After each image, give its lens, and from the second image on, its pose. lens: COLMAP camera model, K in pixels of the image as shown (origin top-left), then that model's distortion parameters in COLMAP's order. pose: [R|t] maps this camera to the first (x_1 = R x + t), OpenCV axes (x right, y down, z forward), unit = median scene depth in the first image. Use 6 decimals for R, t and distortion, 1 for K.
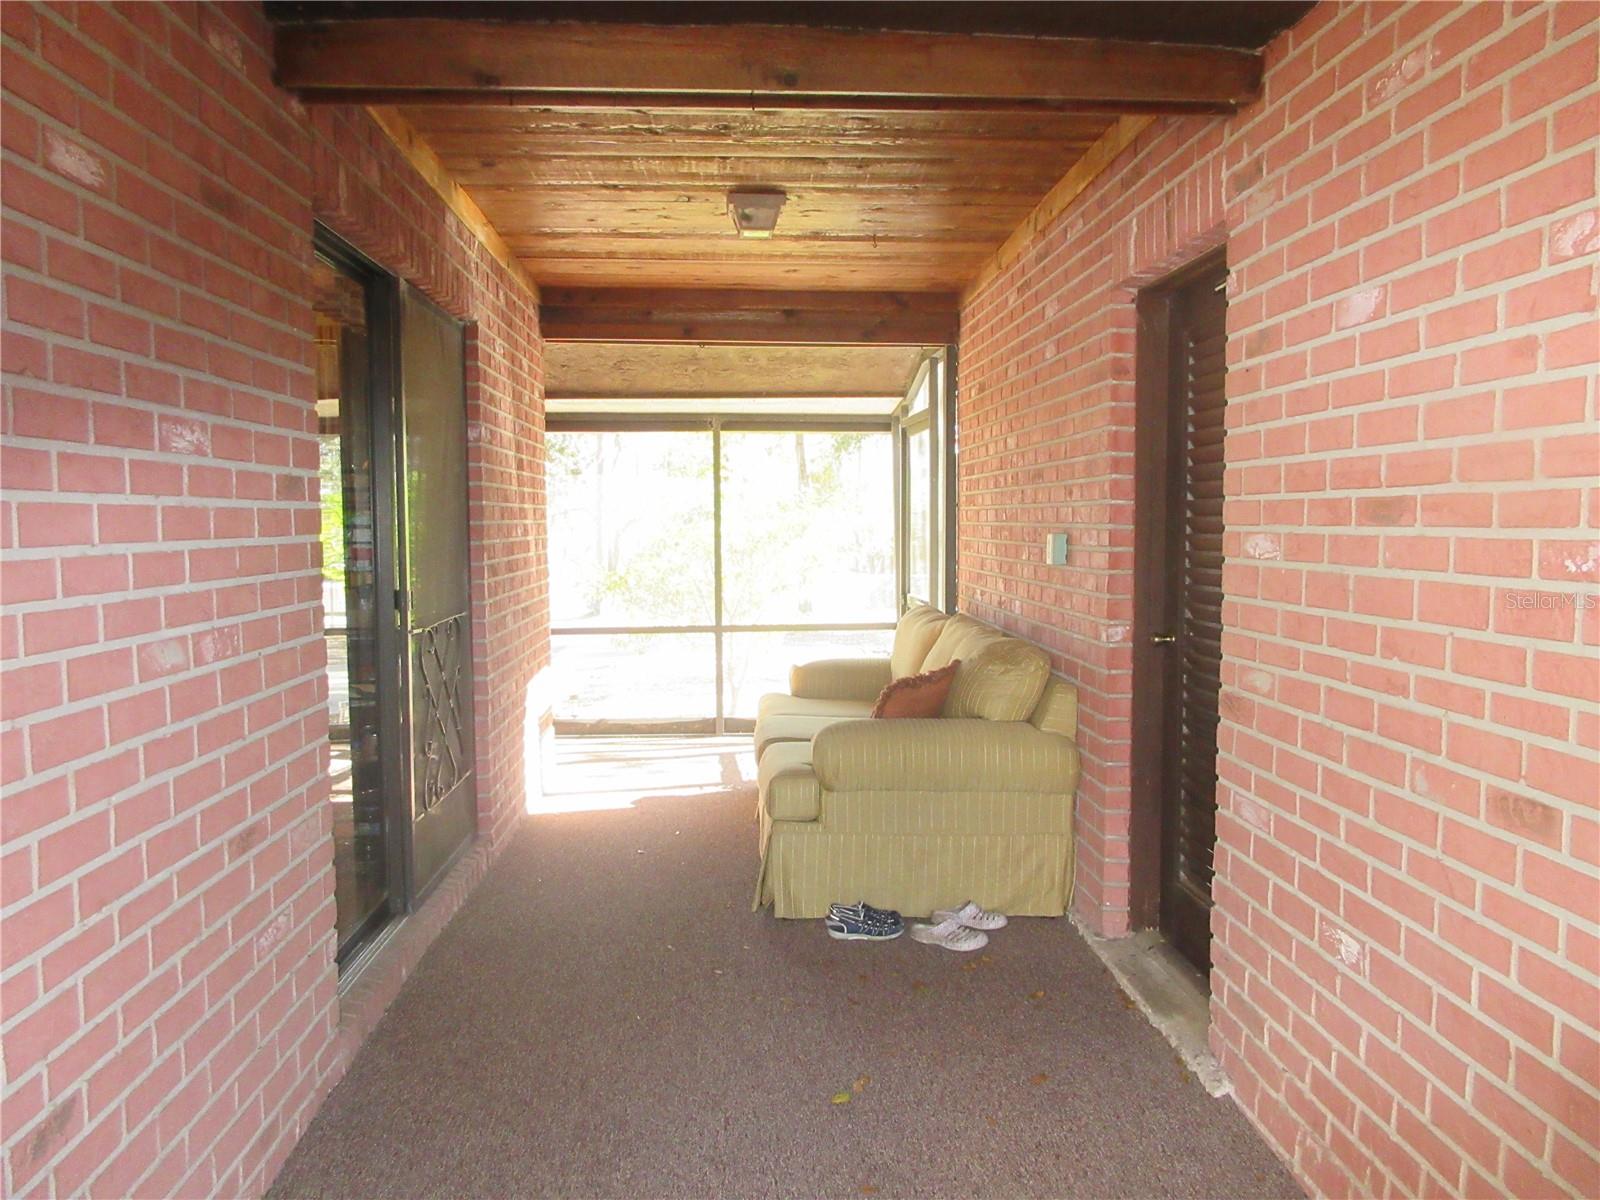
lens RADIAL K [[1173.8, 0, 807.5], [0, 1173.8, 592.7], [0, 0, 1]] dist [-0.010140, 0.007329]
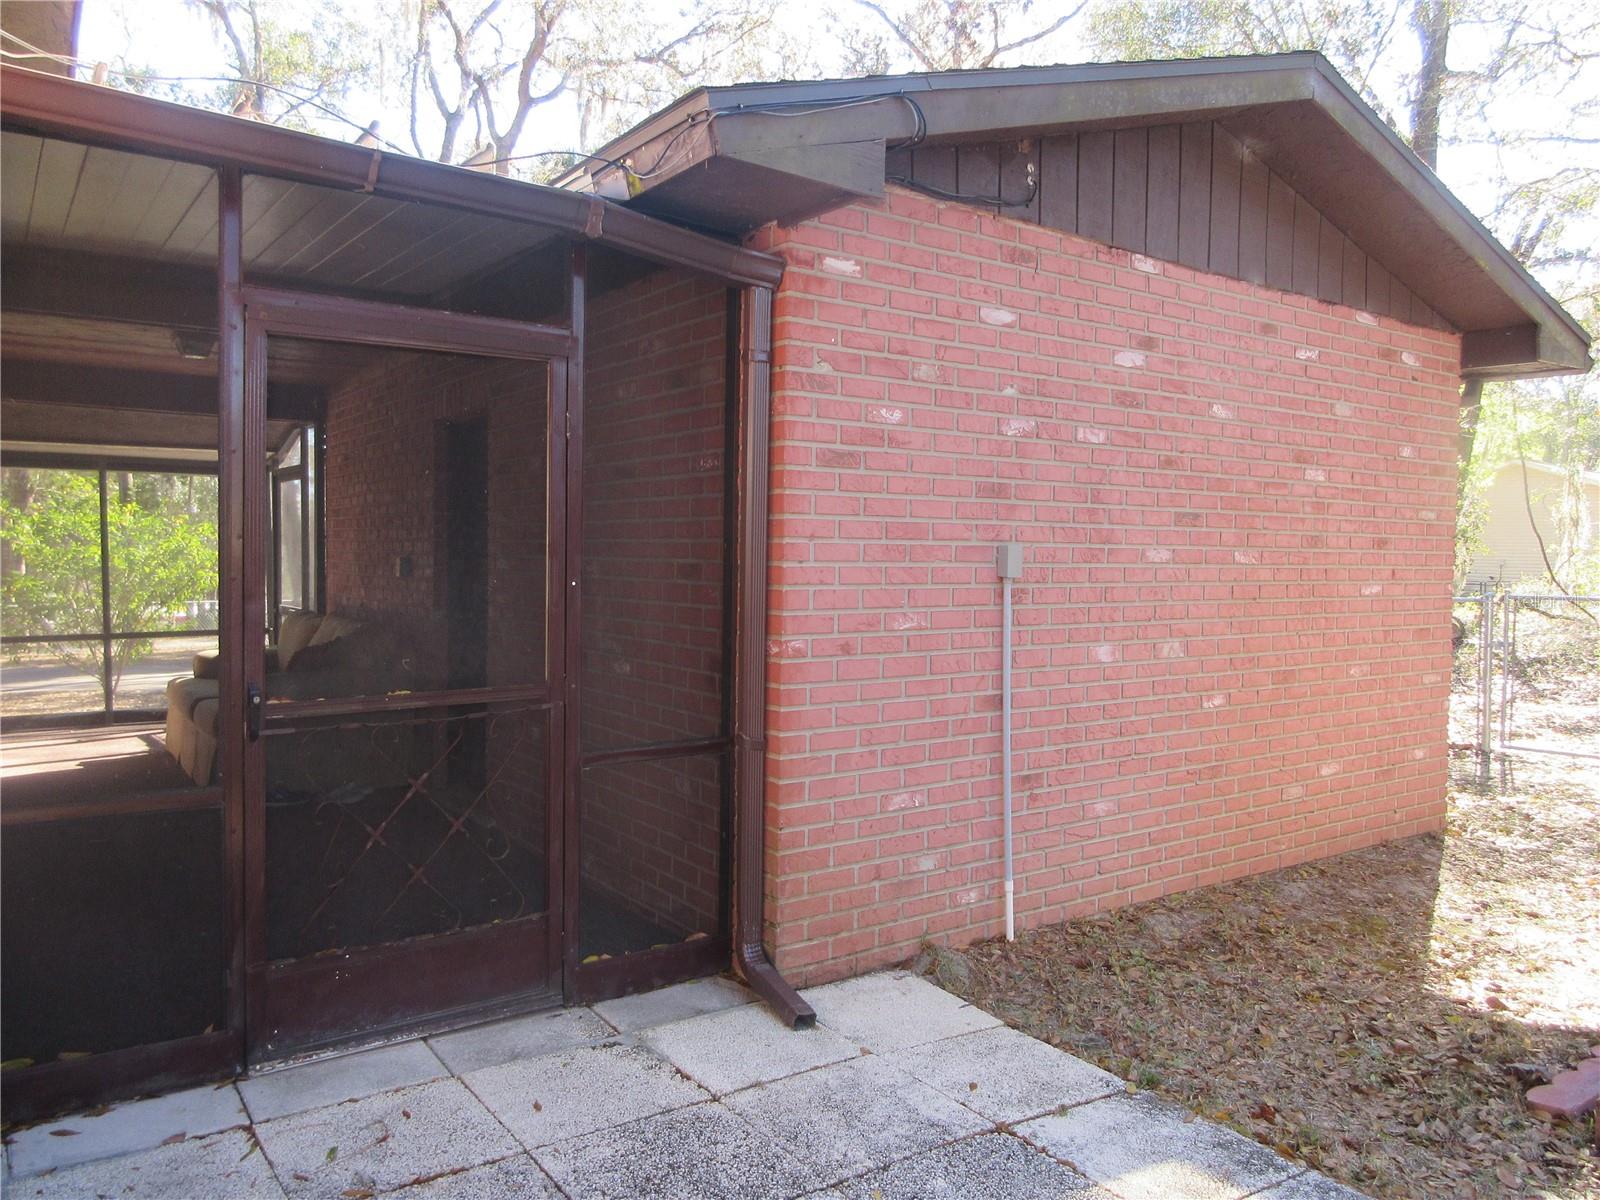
lens RADIAL K [[1173.8, 0, 802.3], [0, 1173.8, 591.9], [0, 0, 1]] dist [-0.010140, 0.007329]
pose [[0.854785, -0.007435, 0.518929, -0.129942], [0.021362, 0.999554, -0.020865, 0.036207], [-0.518542, 0.028921, 0.854563, -0.560361]]
